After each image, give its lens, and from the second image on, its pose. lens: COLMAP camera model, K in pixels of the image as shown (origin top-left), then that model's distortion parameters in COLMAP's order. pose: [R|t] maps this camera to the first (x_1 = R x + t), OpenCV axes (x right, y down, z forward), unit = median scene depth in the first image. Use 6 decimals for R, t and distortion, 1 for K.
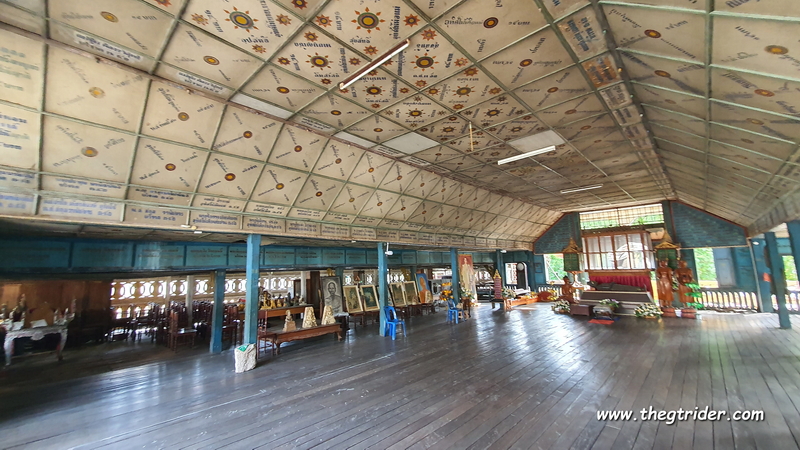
lens RADIAL K [[323.5, 0, 399.6], [0, 323.5, 222.2], [0, 0, 1]] dist [0.000655, -0.000119]
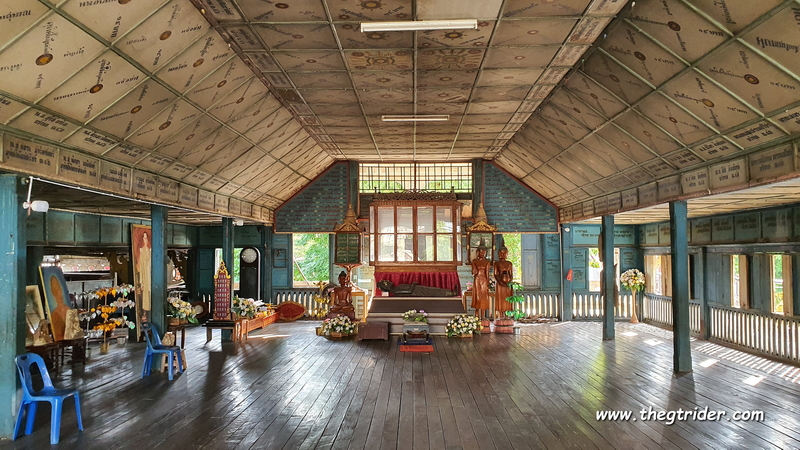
lens RADIAL K [[627.6, 0, 395.9], [0, 627.6, 227.7], [0, 0, 1]] dist [0.062320, -0.005348]
pose [[0.753012, 0.048923, 0.656185, -0.136578], [-0.106424, 0.993158, 0.048081, 0.030192], [-0.649343, -0.106040, 0.753066, 0.149262]]
